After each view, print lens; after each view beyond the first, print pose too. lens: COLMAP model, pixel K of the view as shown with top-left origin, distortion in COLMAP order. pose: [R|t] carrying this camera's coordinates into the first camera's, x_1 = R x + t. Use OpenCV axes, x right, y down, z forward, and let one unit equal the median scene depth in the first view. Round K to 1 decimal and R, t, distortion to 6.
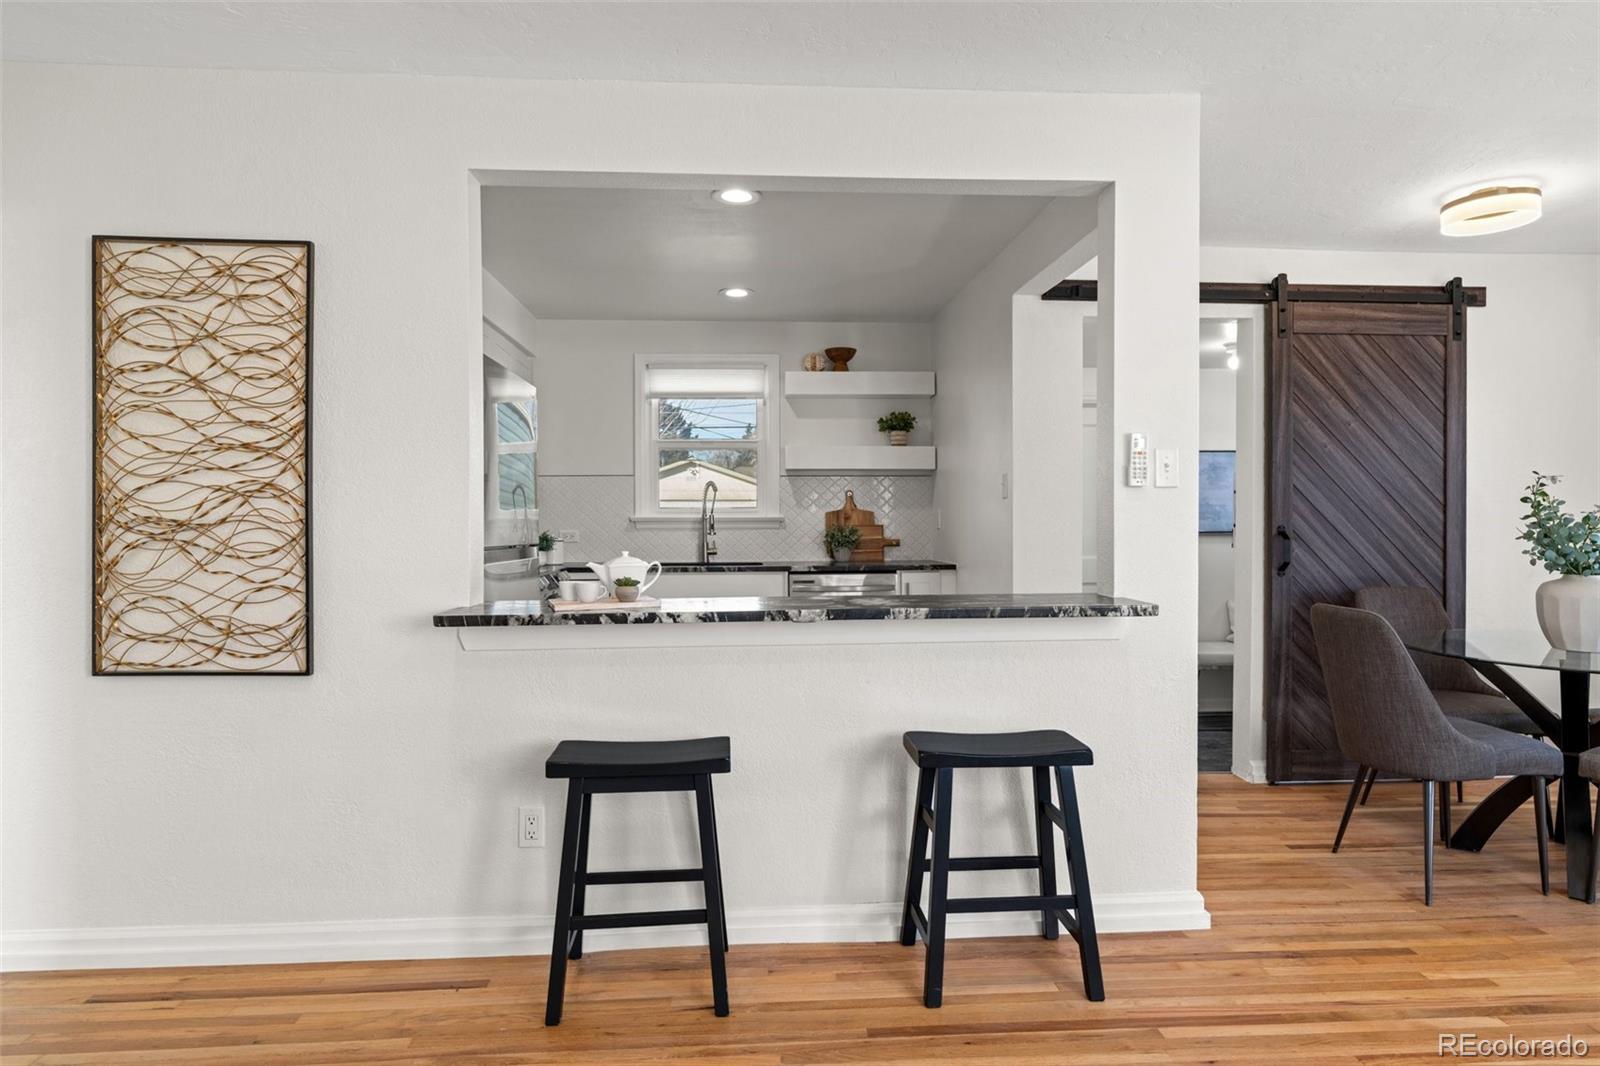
lens RADIAL K [[908.8, 0, 808.7], [0, 908.8, 534.5], [0, 0, 1]] dist [-0.010245, 0.009574]
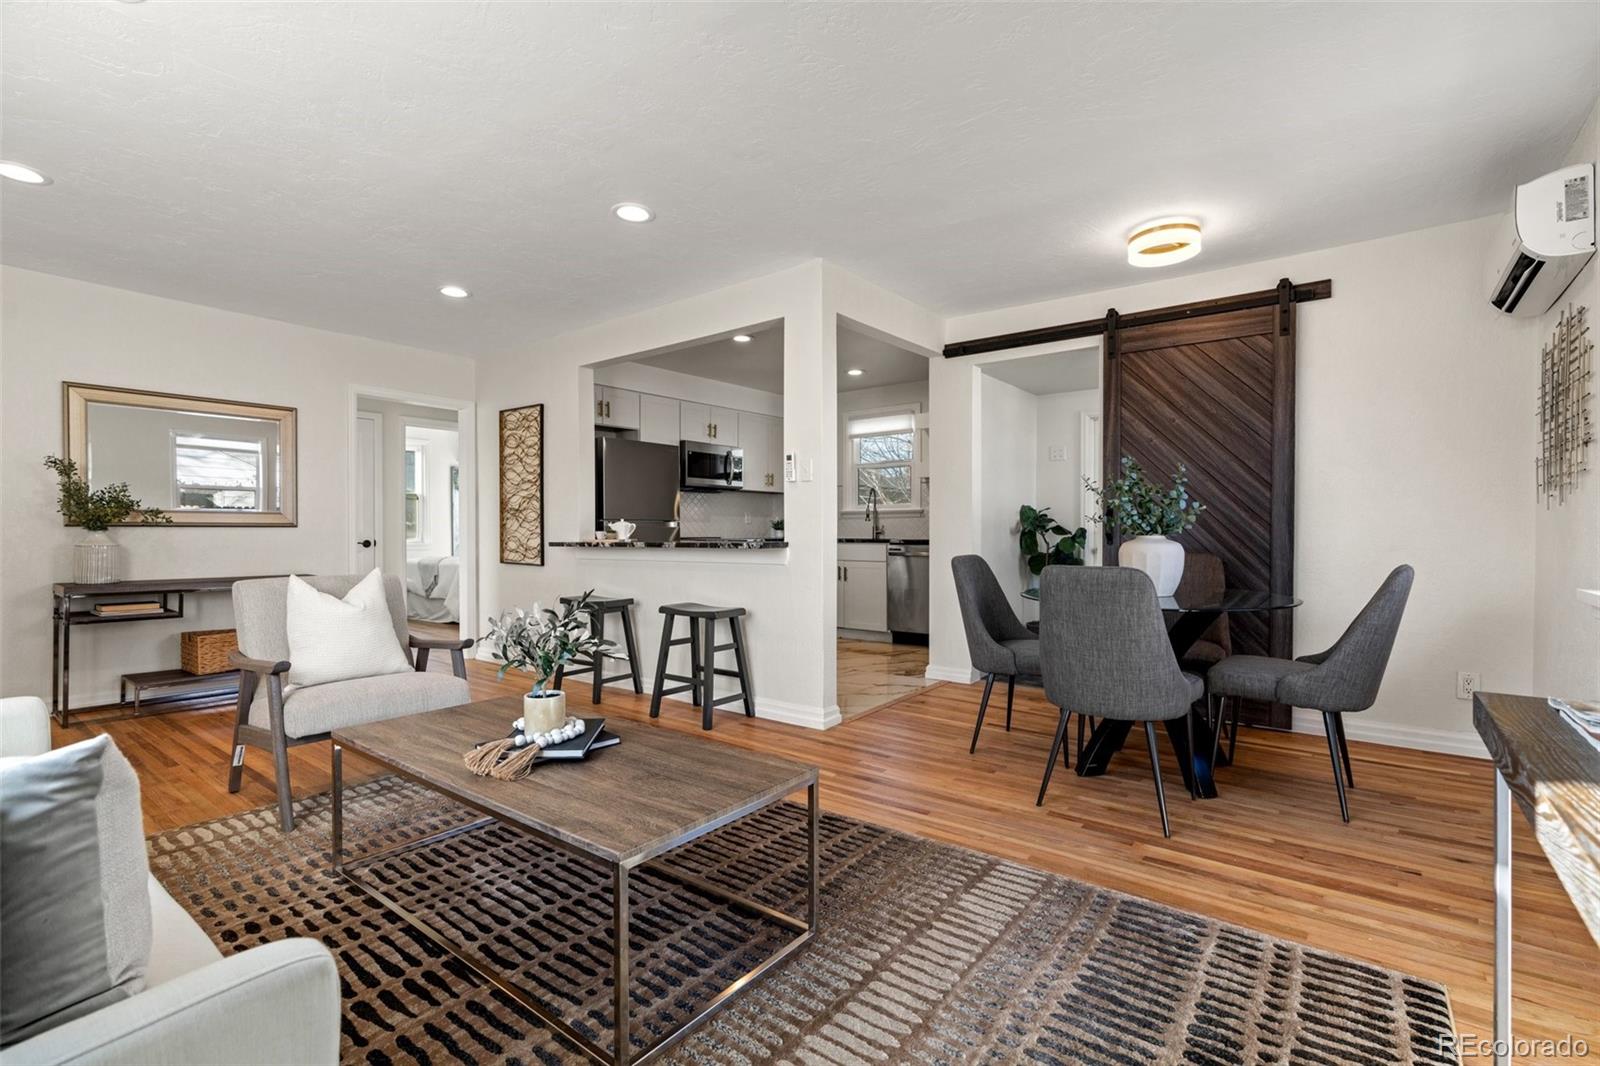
lens RADIAL K [[729.4, 0, 799.9], [0, 729.4, 533.3], [0, 0, 1]] dist [-0.012341, 0.004706]
pose [[0.747220, 0.003459, -0.664568, 1.373121], [-0.008307, 0.999957, -0.004137, 0.058937], [0.664525, 0.008612, 0.747217, -0.092540]]
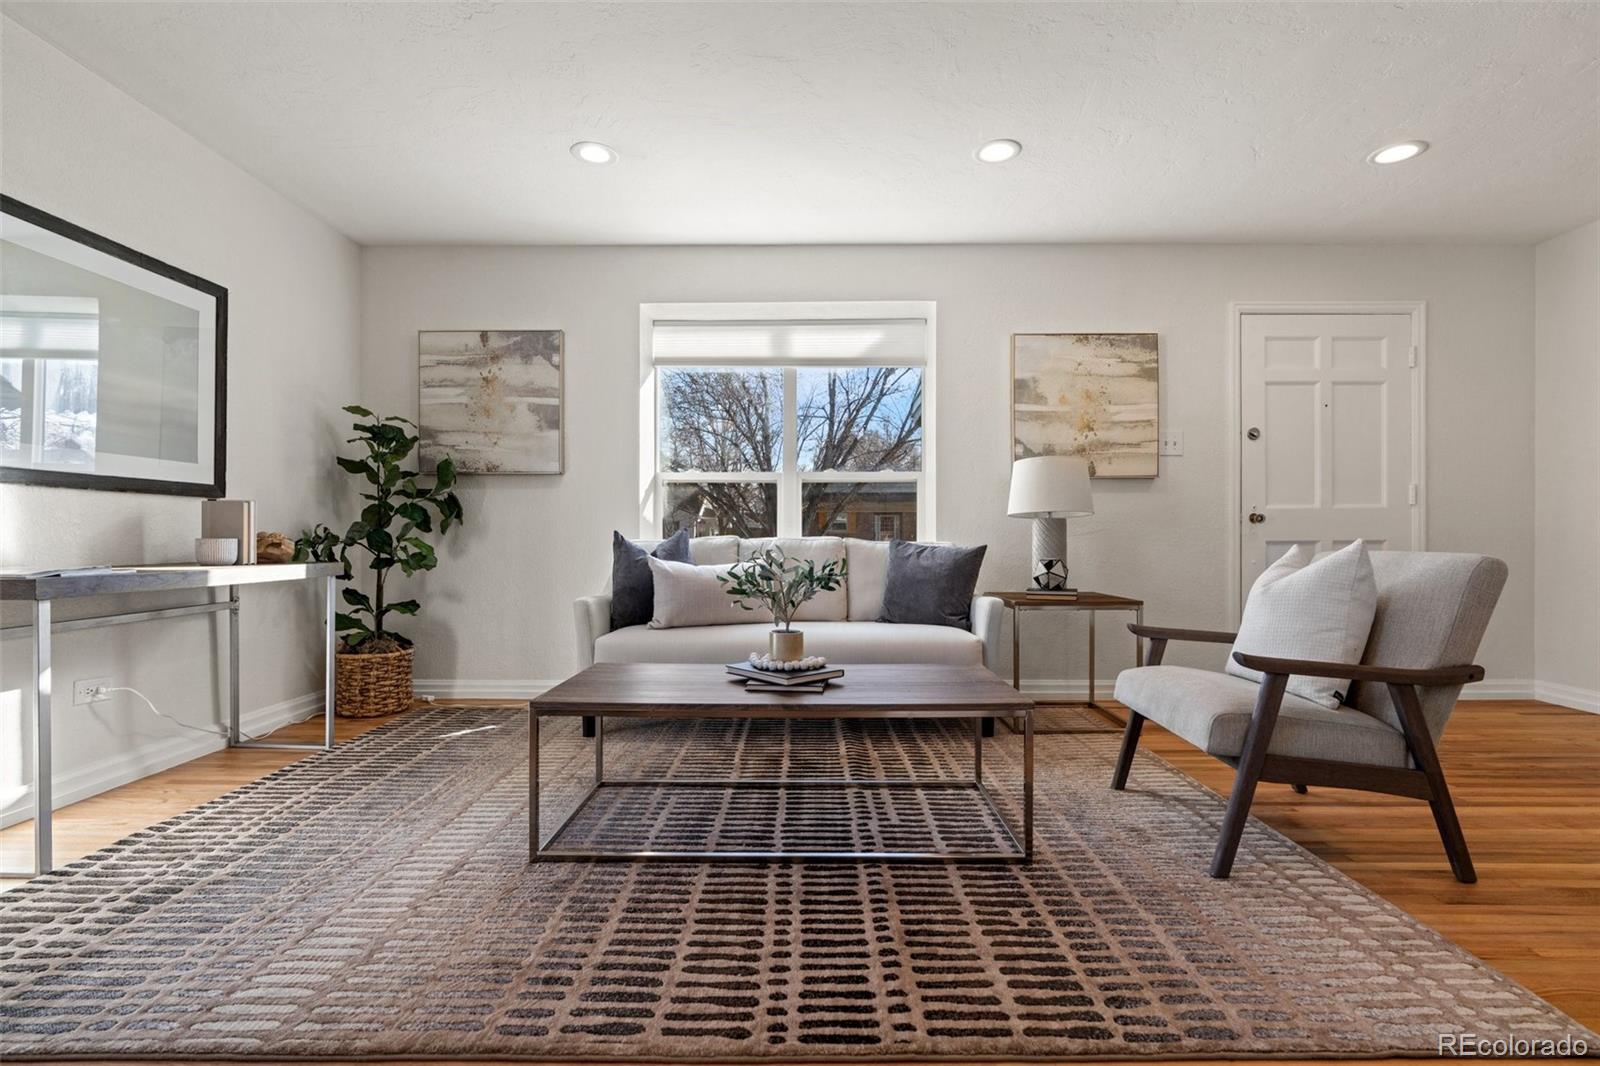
lens RADIAL K [[729.4, 0, 808.8], [0, 729.4, 538.8], [0, 0, 1]] dist [-0.012341, 0.004706]
pose [[-0.997090, 0.003846, 0.076131, 0.582814], [0.004477, 0.999957, 0.008116, 0.106745], [-0.076097, 0.008433, -0.997065, 1.158810]]
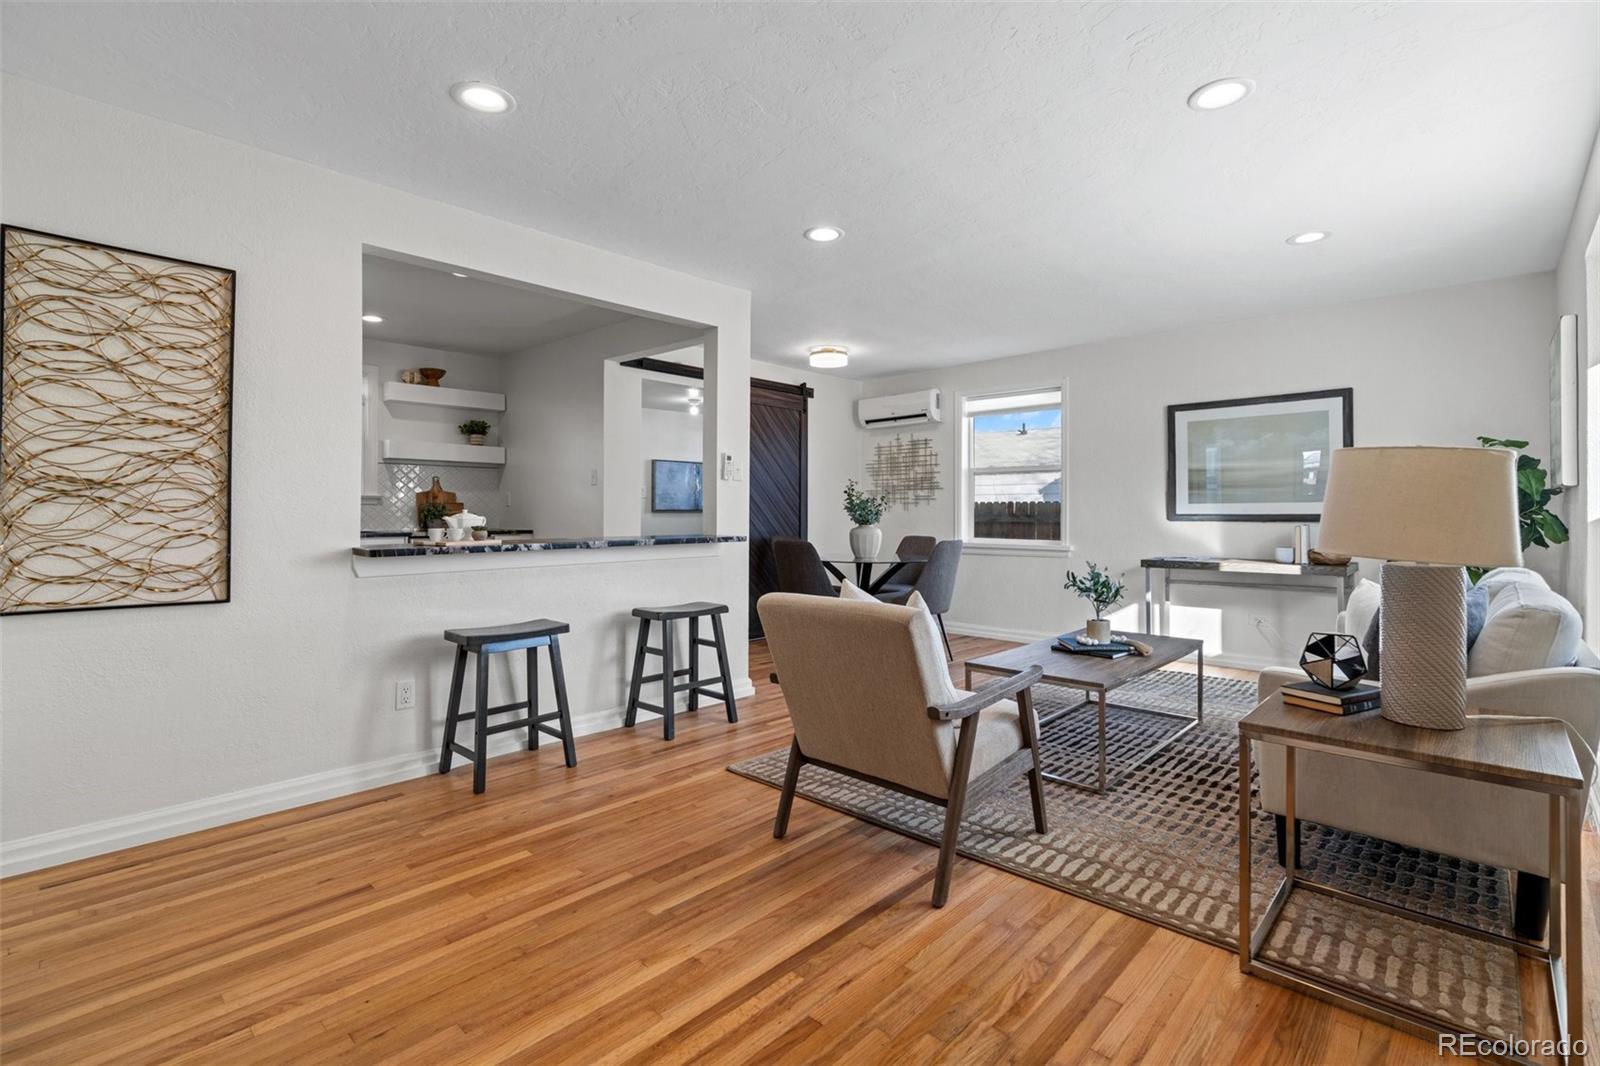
lens RADIAL K [[729.4, 0, 811.8], [0, 729.4, 518.2], [0, 0, 1]] dist [-0.012341, 0.004706]
pose [[0.728302, -0.000503, 0.685256, -0.622012], [0.003959, 0.999986, -0.003473, 0.039345], [-0.685245, 0.005243, 0.728294, -0.315166]]
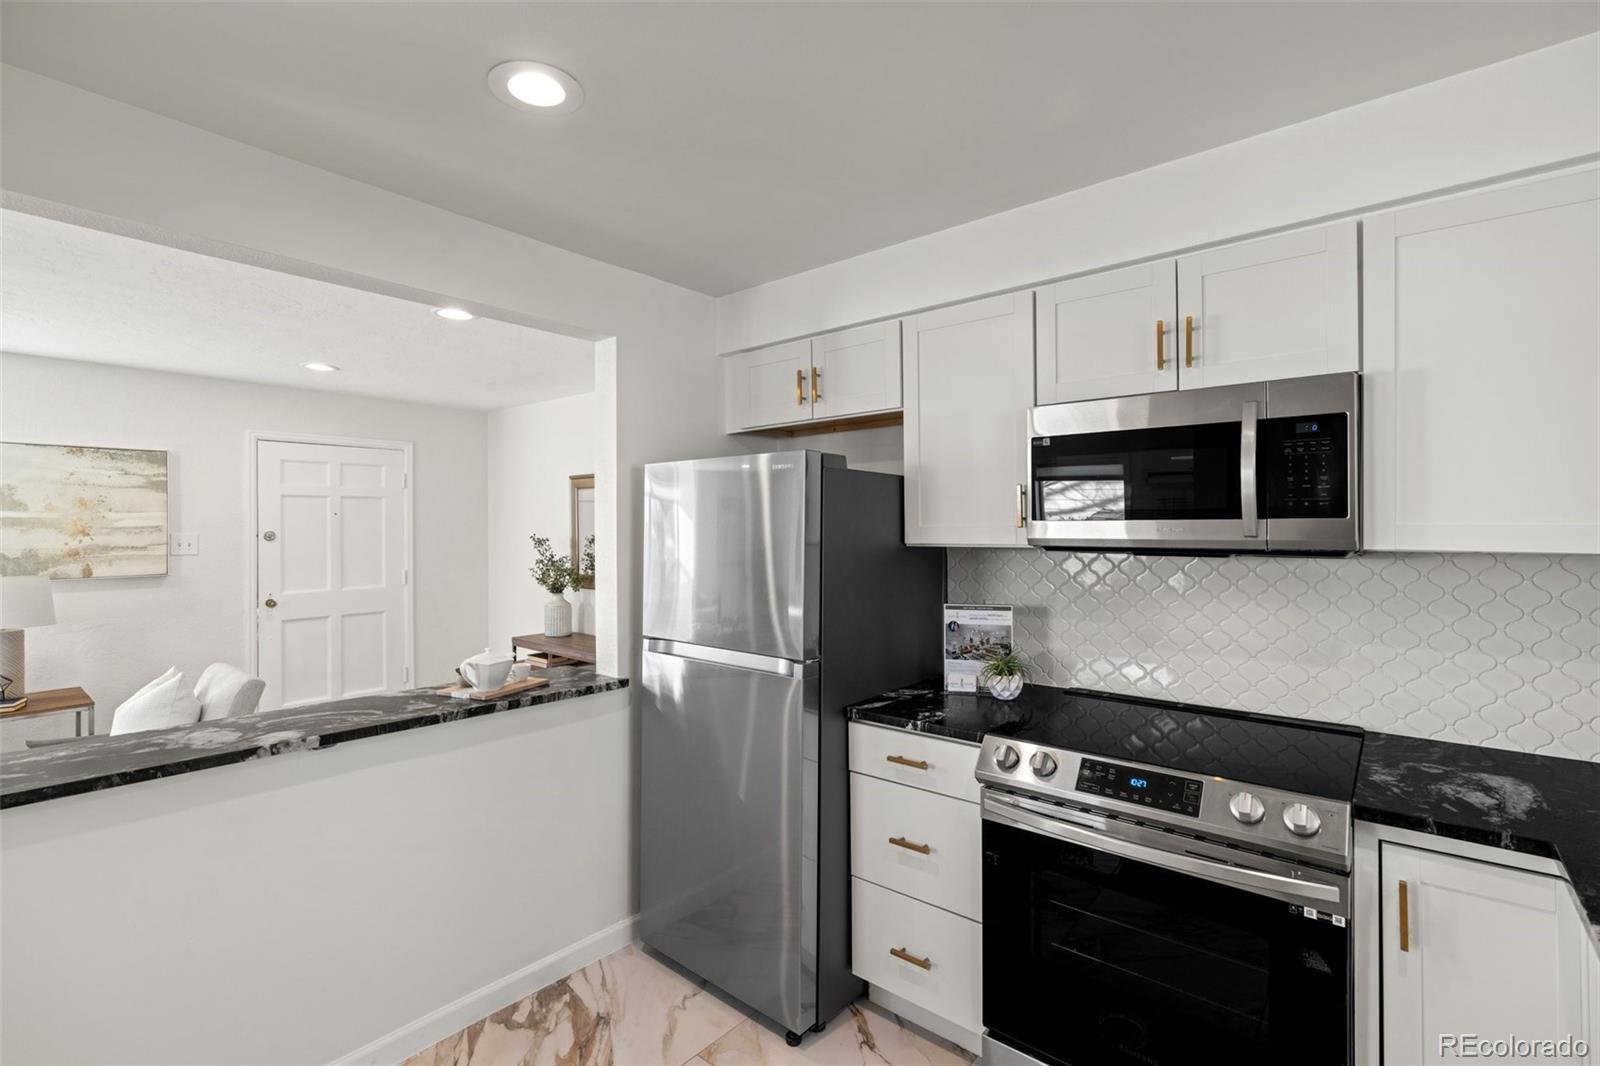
lens RADIAL K [[729.4, 0, 808.2], [0, 729.4, 527.1], [0, 0, 1]] dist [-0.012341, 0.004706]
pose [[-0.693662, 0.005257, -0.720281, 0.166066], [-0.003595, 0.999936, 0.010760, -0.142601], [0.720291, 0.010053, -0.693599, 1.906218]]
